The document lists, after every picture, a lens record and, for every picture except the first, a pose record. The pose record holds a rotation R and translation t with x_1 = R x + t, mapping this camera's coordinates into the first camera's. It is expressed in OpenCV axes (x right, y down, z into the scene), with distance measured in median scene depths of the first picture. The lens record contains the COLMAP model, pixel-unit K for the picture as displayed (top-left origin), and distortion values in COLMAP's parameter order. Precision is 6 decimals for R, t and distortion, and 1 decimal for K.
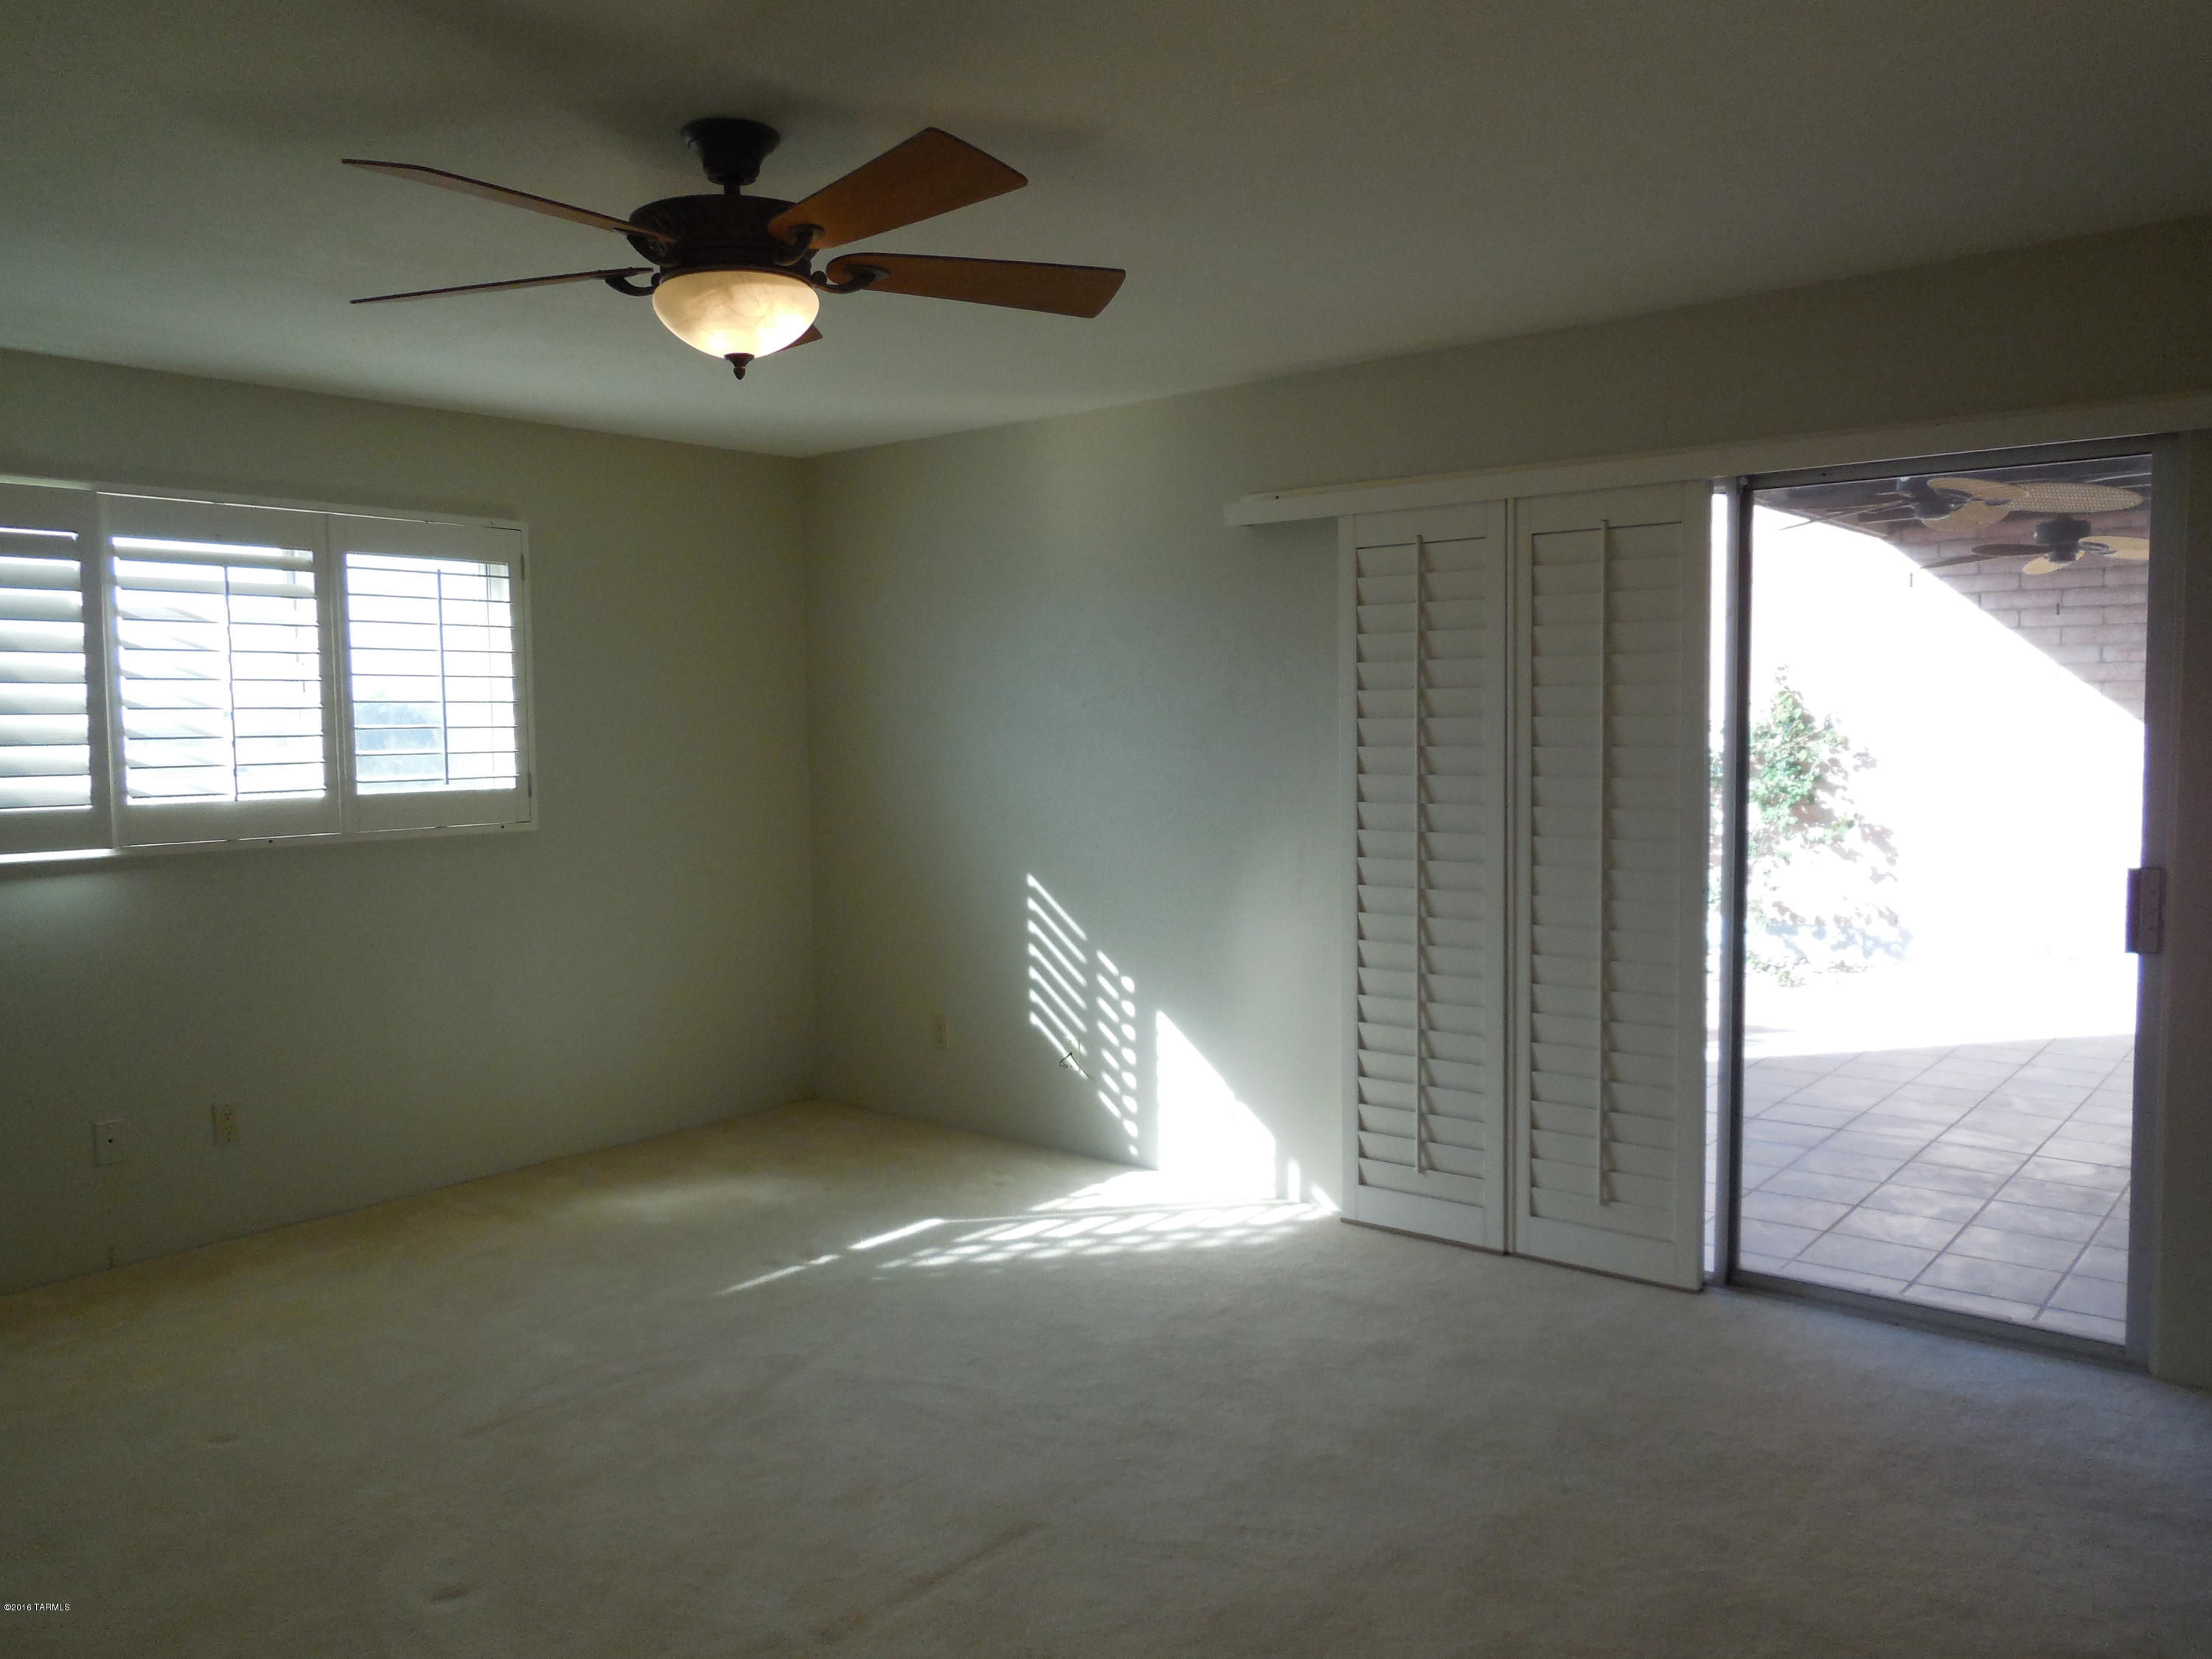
lens RADIAL K [[1650.9, 0, 1101.6], [0, 1650.9, 827.1], [0, 0, 1]] dist [-0.033226, 0.026743]
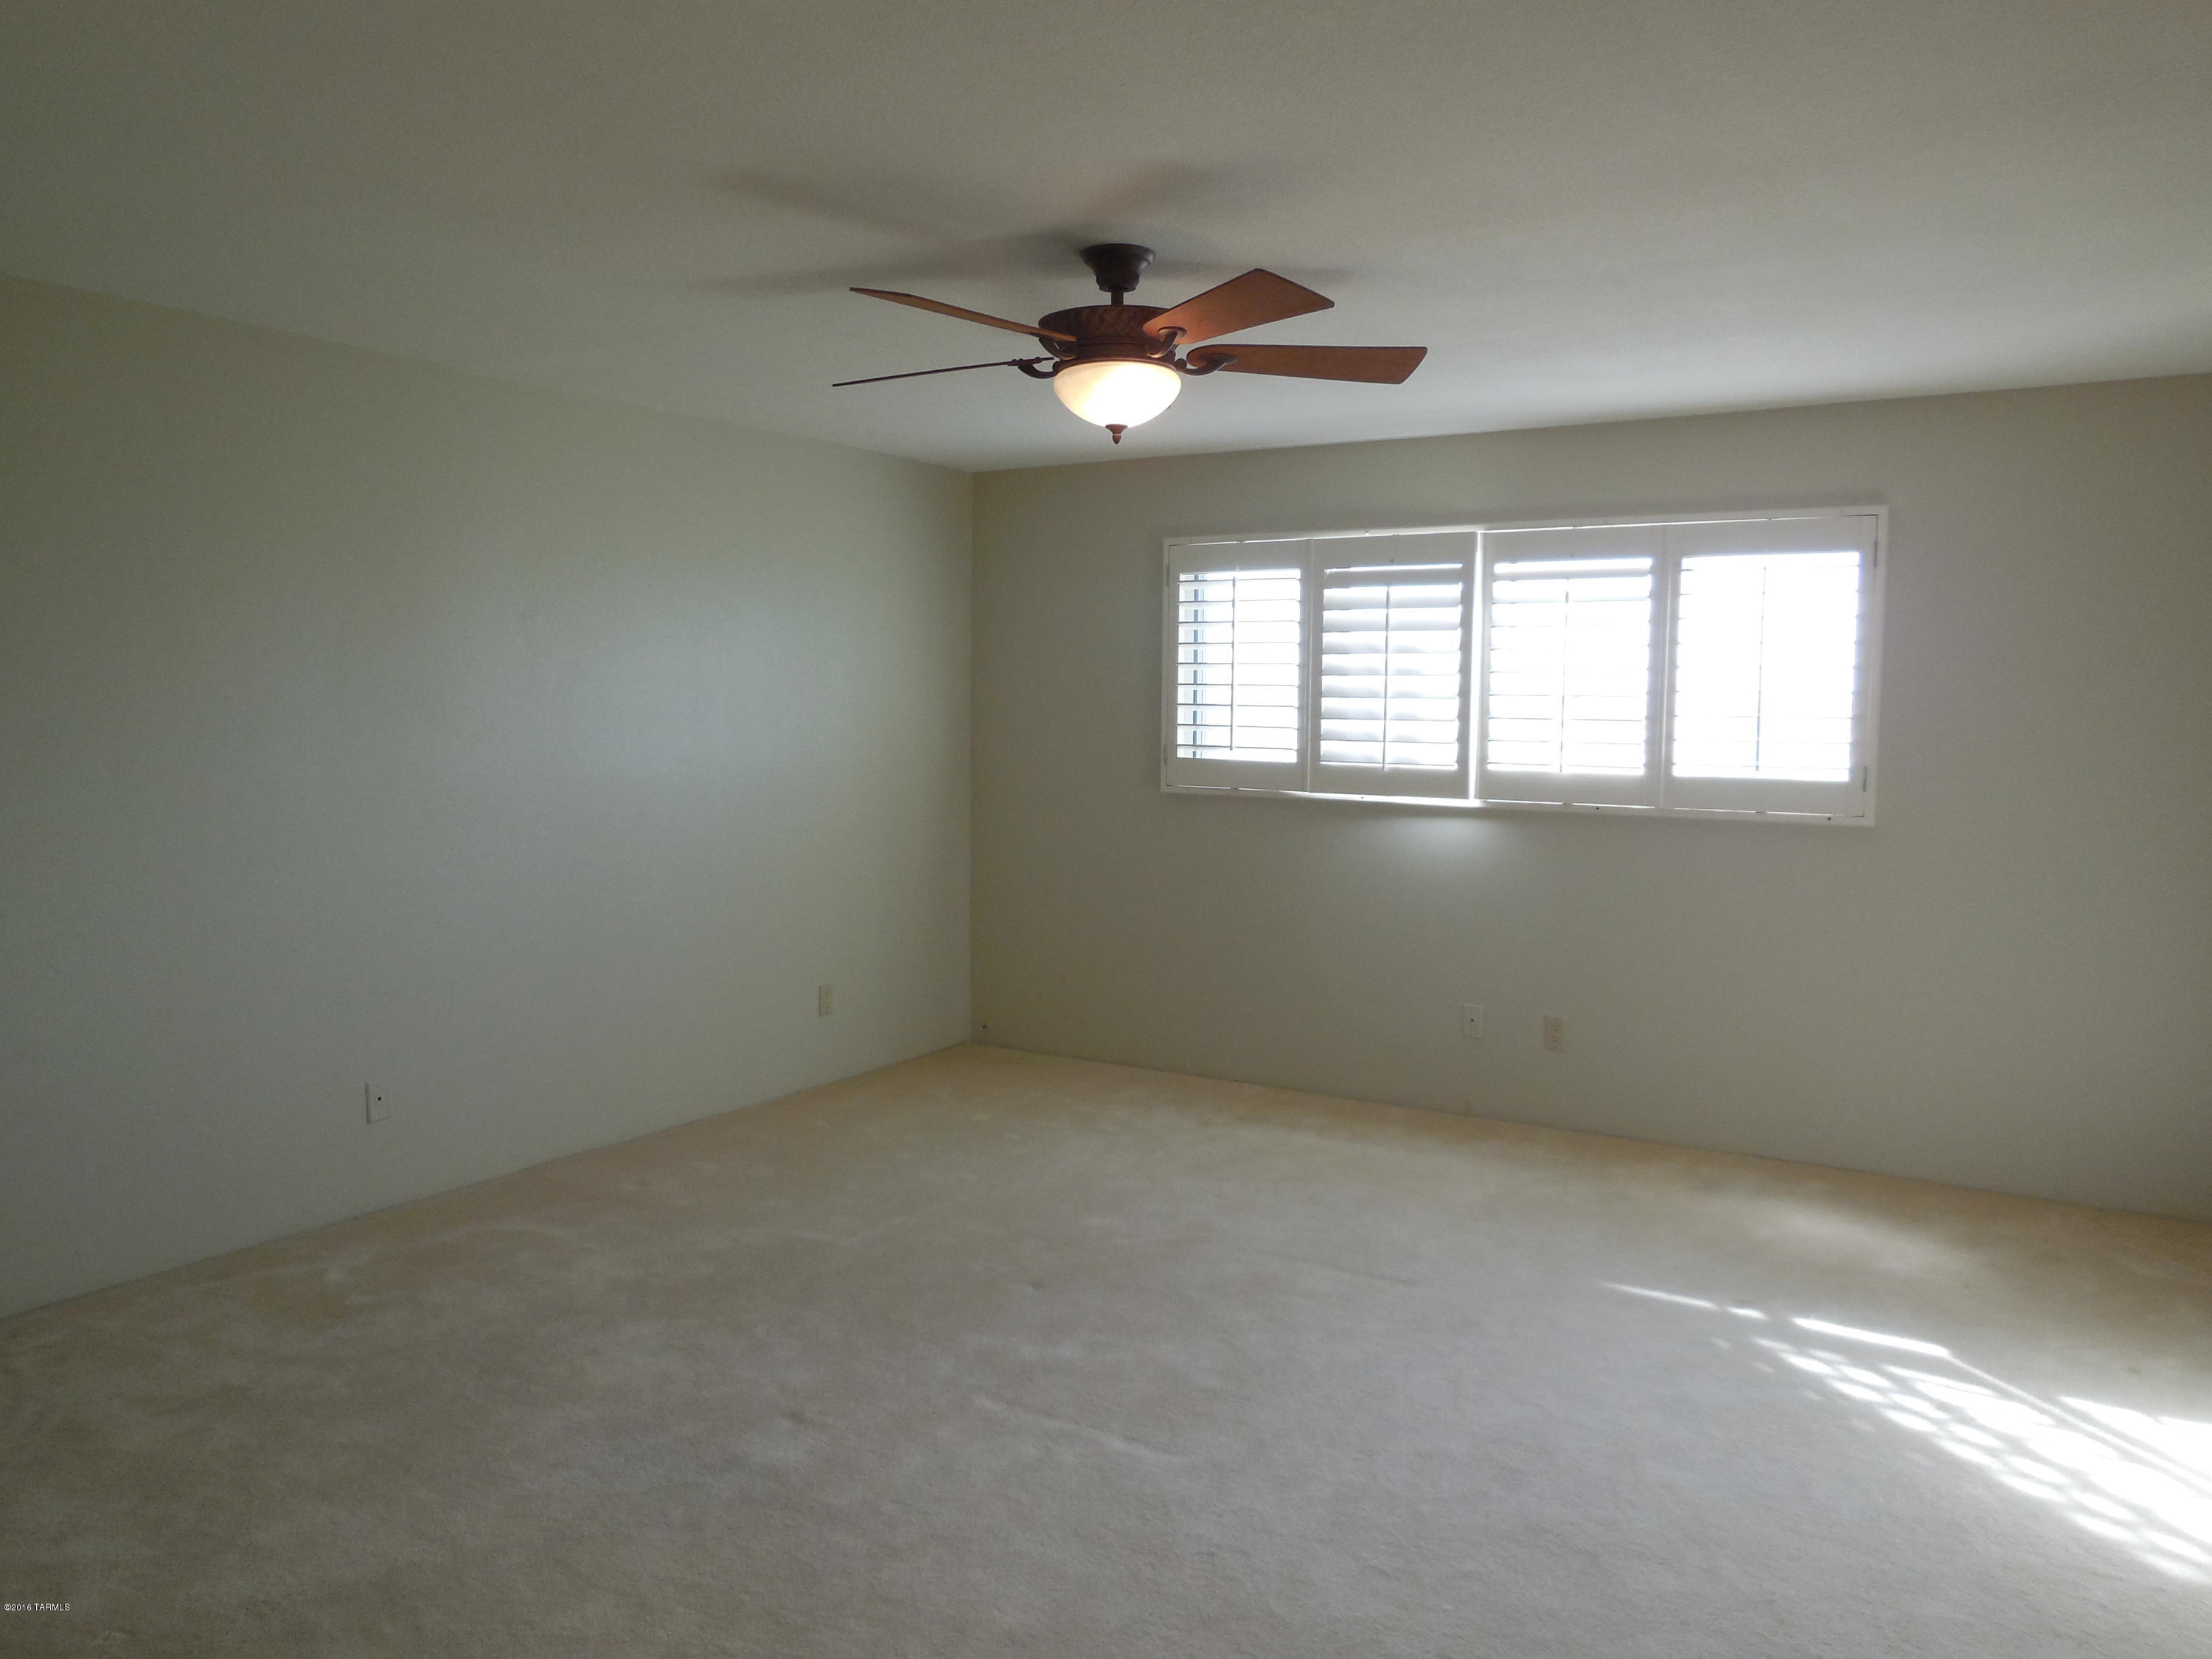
lens RADIAL K [[1650.9, 0, 1102.8], [0, 1650.9, 834.3], [0, 0, 1]] dist [-0.033226, 0.026743]
pose [[0.106882, 0.090575, -0.990138, 0.663424], [-0.075818, 0.993685, 0.082715, -0.046131], [0.991377, 0.066229, 0.113074, 0.532867]]
